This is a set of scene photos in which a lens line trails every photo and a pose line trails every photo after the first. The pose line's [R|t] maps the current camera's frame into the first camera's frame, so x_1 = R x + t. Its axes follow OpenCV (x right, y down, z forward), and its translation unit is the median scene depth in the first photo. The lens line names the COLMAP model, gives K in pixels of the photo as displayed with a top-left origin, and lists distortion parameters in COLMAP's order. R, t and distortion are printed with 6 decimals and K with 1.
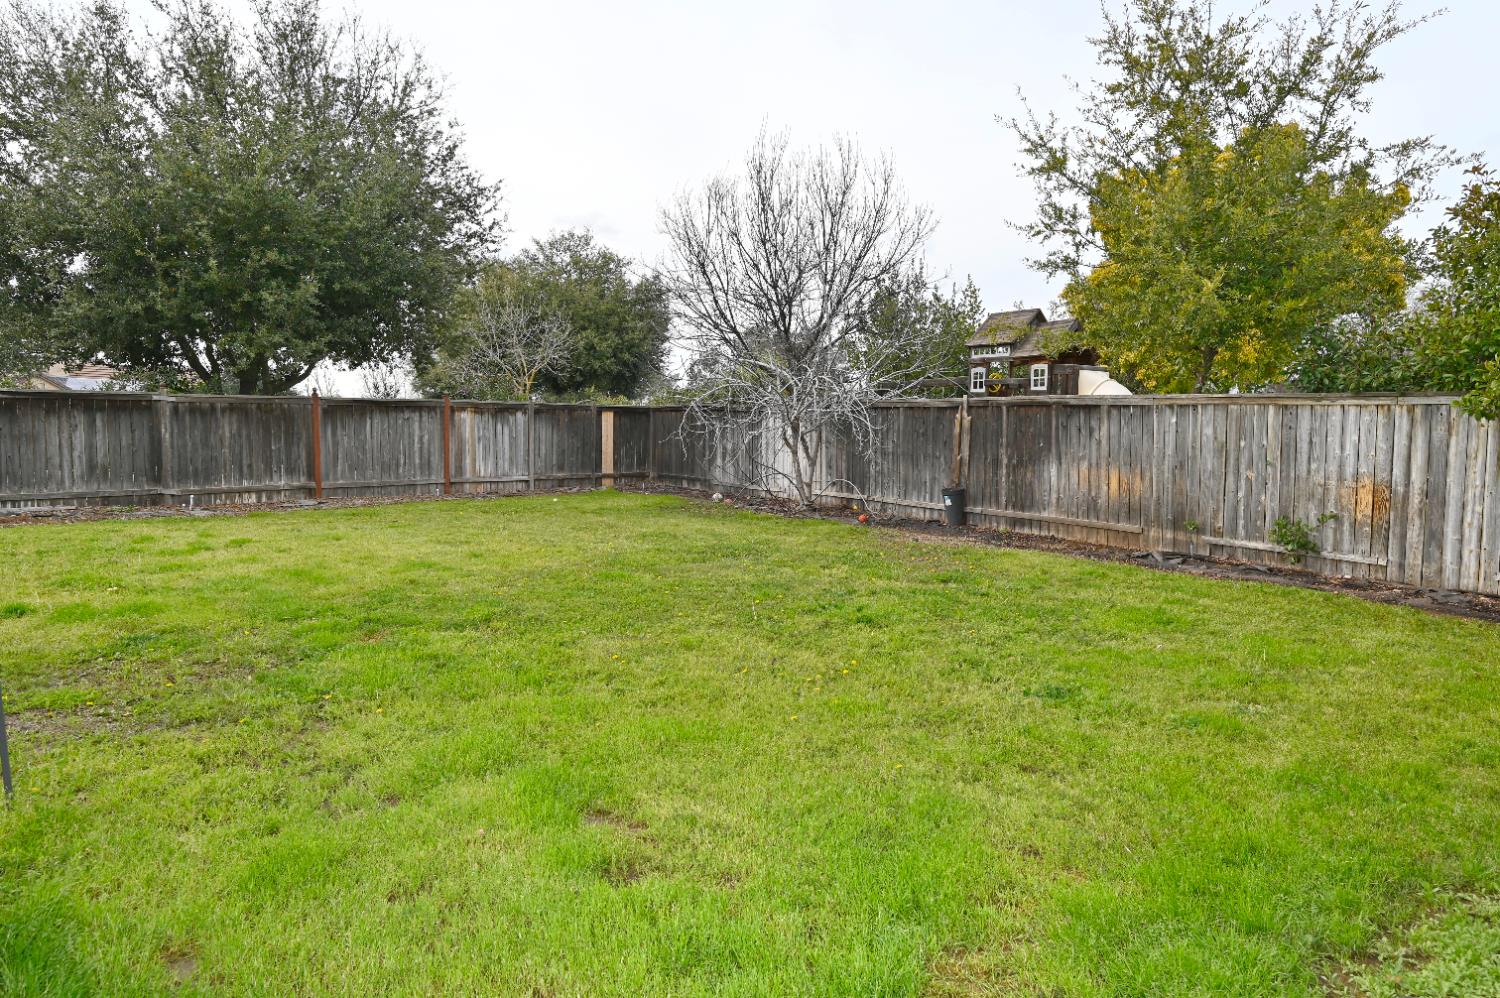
lens RADIAL K [[915.3, 0, 747.6], [0, 915.3, 494.4], [0, 0, 1]] dist [0.001323, 0.000090]
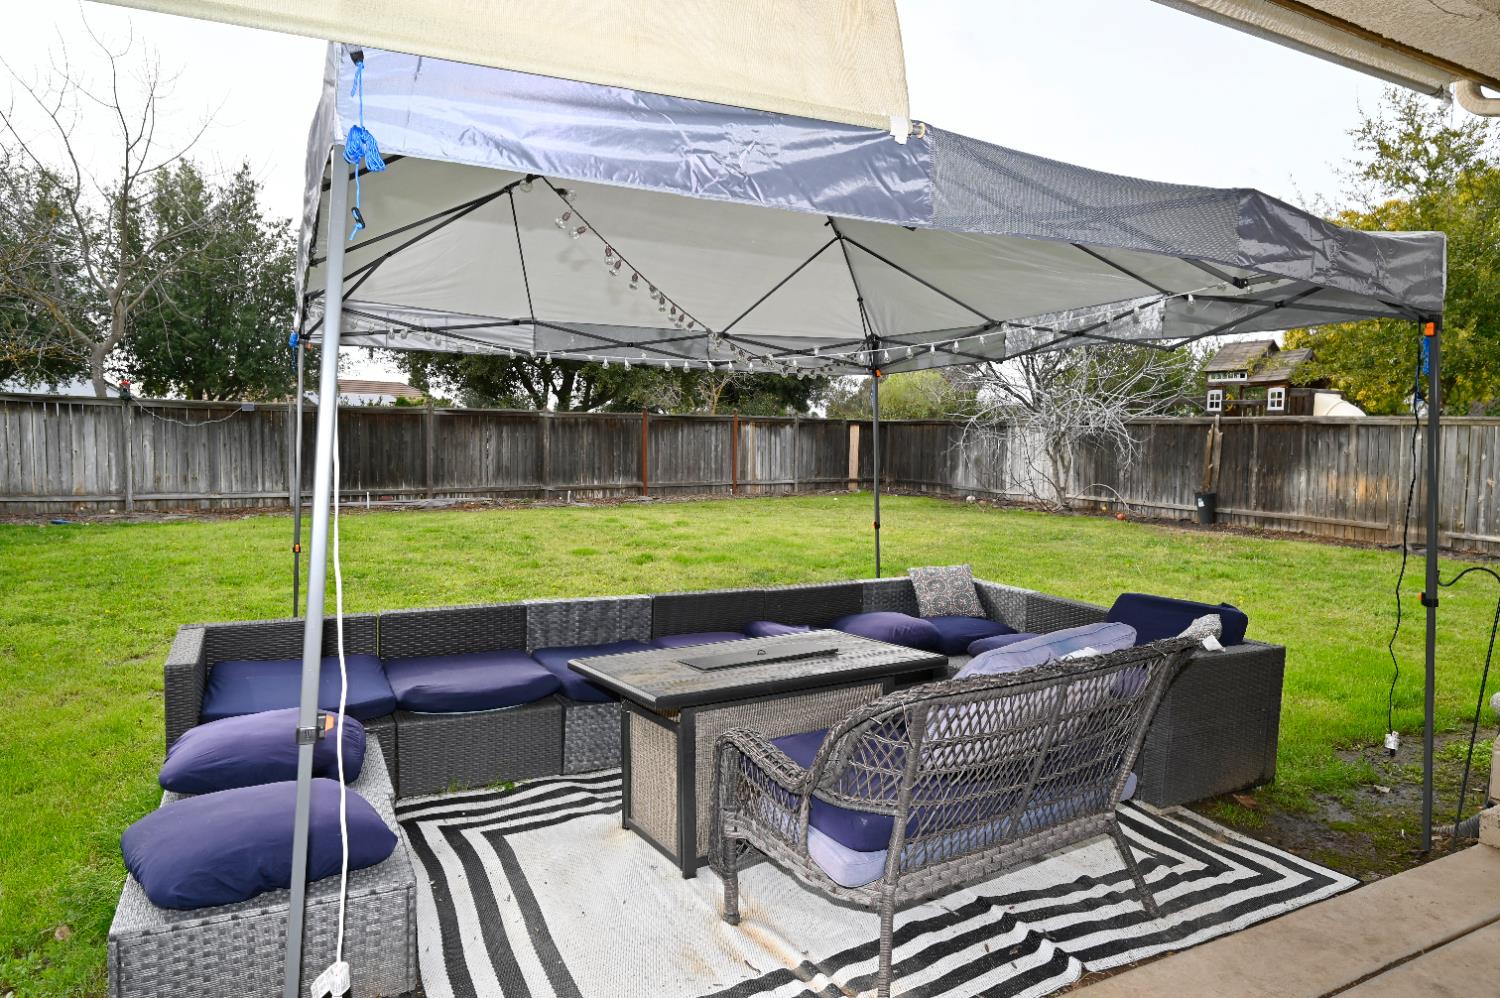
lens RADIAL K [[915.3, 0, 753.4], [0, 915.3, 496.5], [0, 0, 1]] dist [0.001323, 0.000090]
pose [[0.992071, 0.013291, -0.124975, -0.197077], [-0.014225, 0.999877, -0.006580, 0.014073], [0.124872, 0.008305, 0.992138, -0.245604]]
